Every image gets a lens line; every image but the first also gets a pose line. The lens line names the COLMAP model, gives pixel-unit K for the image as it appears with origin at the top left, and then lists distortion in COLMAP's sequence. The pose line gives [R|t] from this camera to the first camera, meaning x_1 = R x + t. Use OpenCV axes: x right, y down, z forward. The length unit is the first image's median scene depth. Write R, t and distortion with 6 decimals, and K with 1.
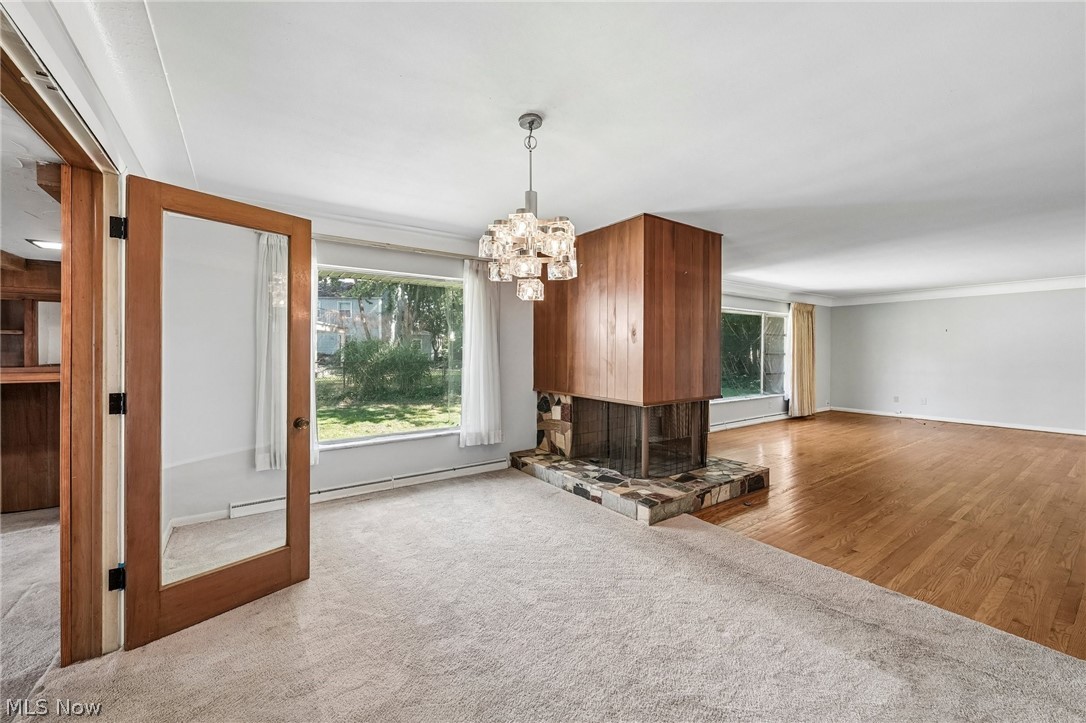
lens RADIAL K [[430.2, 0, 549.6], [0, 430.2, 355.5], [0, 0, 1]] dist [-0.003218, -0.000362]
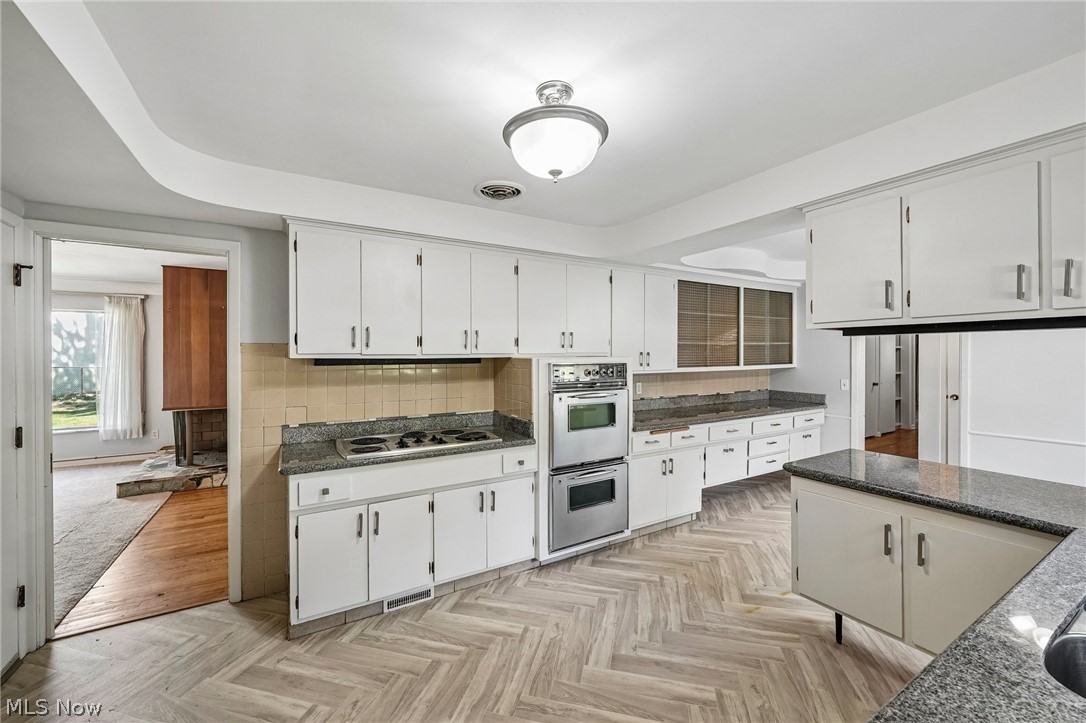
lens RADIAL K [[430.2, 0, 549.1], [0, 430.2, 354.1], [0, 0, 1]] dist [-0.003218, -0.000362]
pose [[0.997476, -0.004091, -0.070885, 1.407305], [0.003208, 0.999916, -0.012578, -0.033129], [0.070931, 0.012318, 0.997405, -0.216523]]
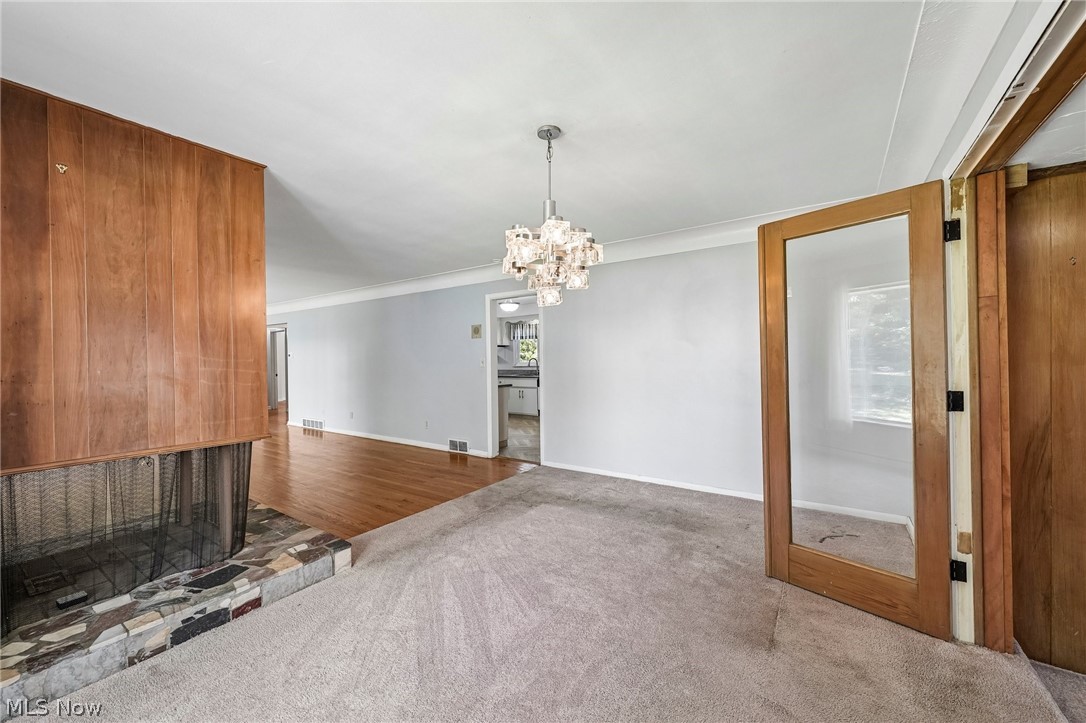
lens RADIAL K [[430.2, 0, 527.2], [0, 430.2, 357.2], [0, 0, 1]] dist [-0.003218, -0.000362]
pose [[-0.314548, 0.004868, 0.949229, -0.555090], [0.026125, 0.999652, 0.003531, -0.005384], [-0.948882, 0.025910, -0.314566, 0.771594]]
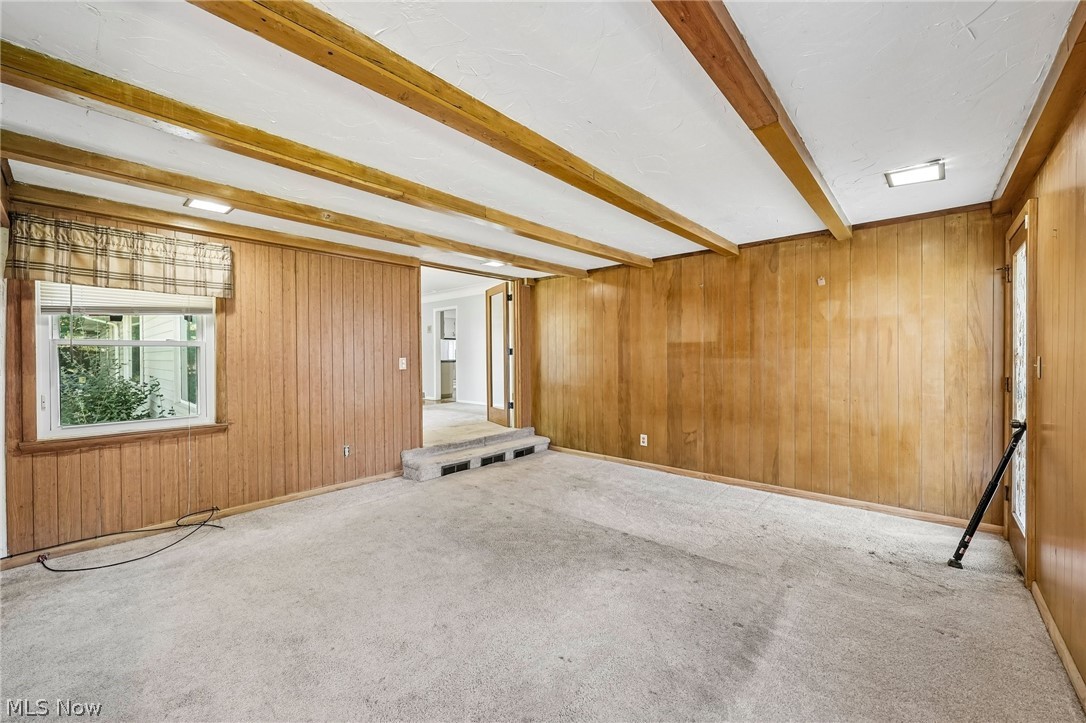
lens RADIAL K [[430.2, 0, 533.8], [0, 430.2, 361.4], [0, 0, 1]] dist [-0.003218, -0.000362]
pose [[-0.215409, -0.010333, 0.976469, -1.807760], [0.019733, 0.999694, 0.014931, 0.075123], [-0.976324, 0.022485, -0.215140, 0.404023]]
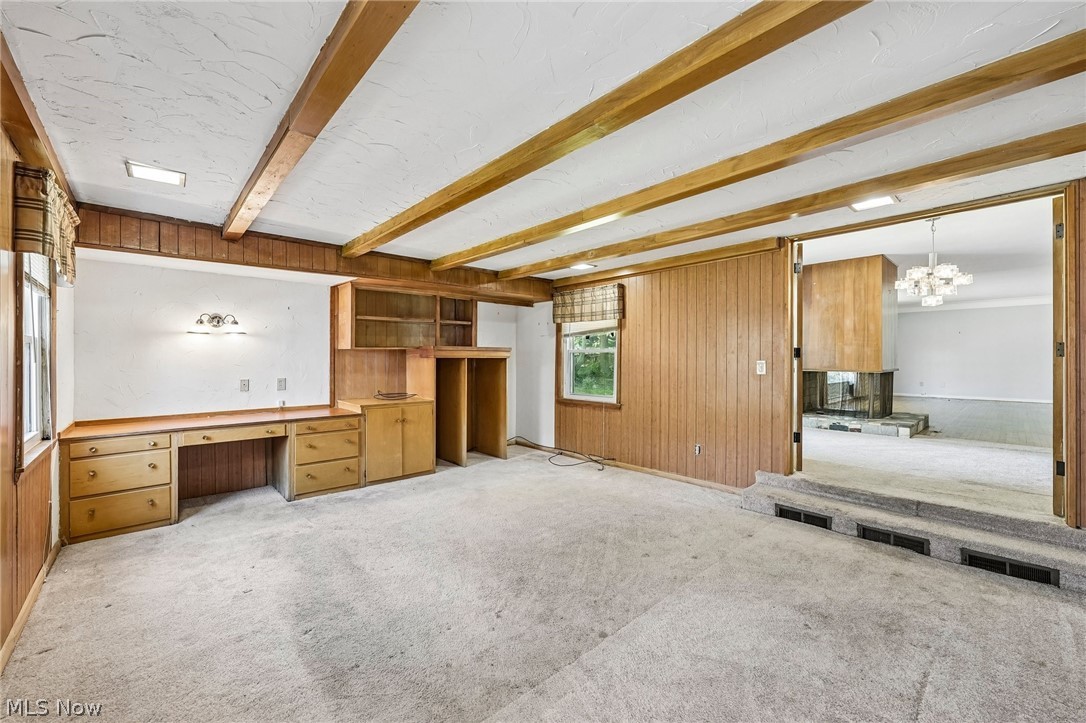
lens RADIAL K [[430.2, 0, 536.3], [0, 430.2, 362.1], [0, 0, 1]] dist [-0.003218, -0.000362]
pose [[0.993293, -0.000668, 0.115620, -1.204870], [0.001403, 0.999979, -0.006283, 0.084353], [-0.115614, 0.006403, 0.993274, -0.438522]]
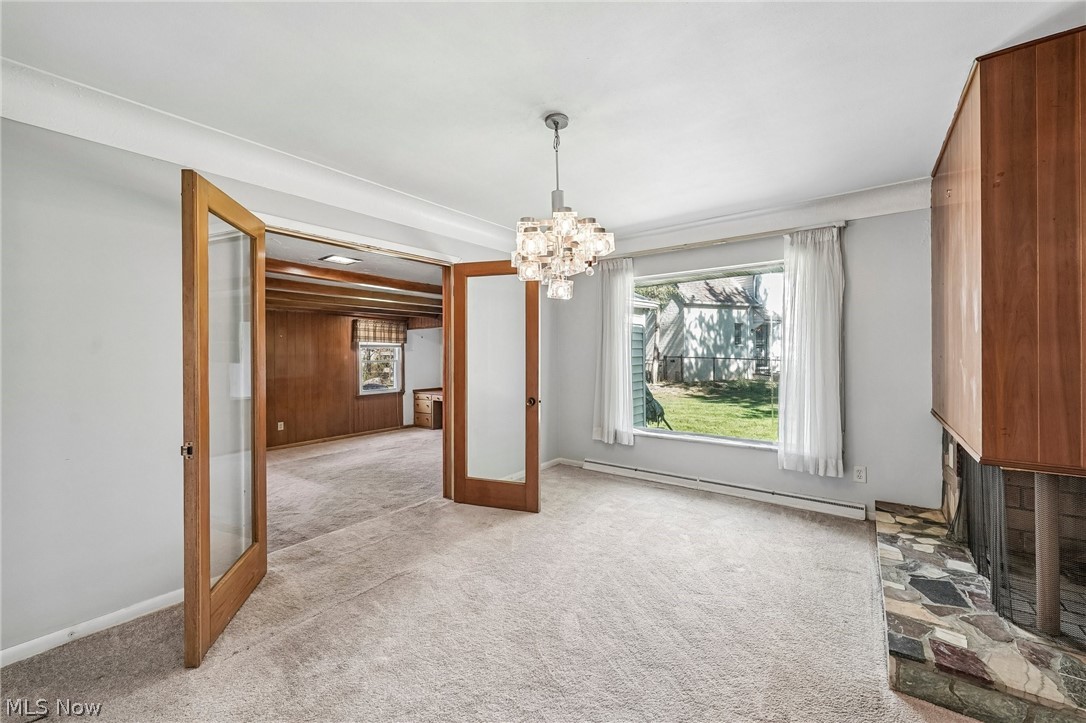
lens RADIAL K [[430.2, 0, 530.9], [0, 430.2, 352.2], [0, 0, 1]] dist [-0.003218, -0.000362]
pose [[0.285219, -0.000819, -0.958462, 0.498597], [-0.002980, 0.999994, -0.001741, -0.003212], [0.958458, 0.003353, 0.285215, 0.367469]]
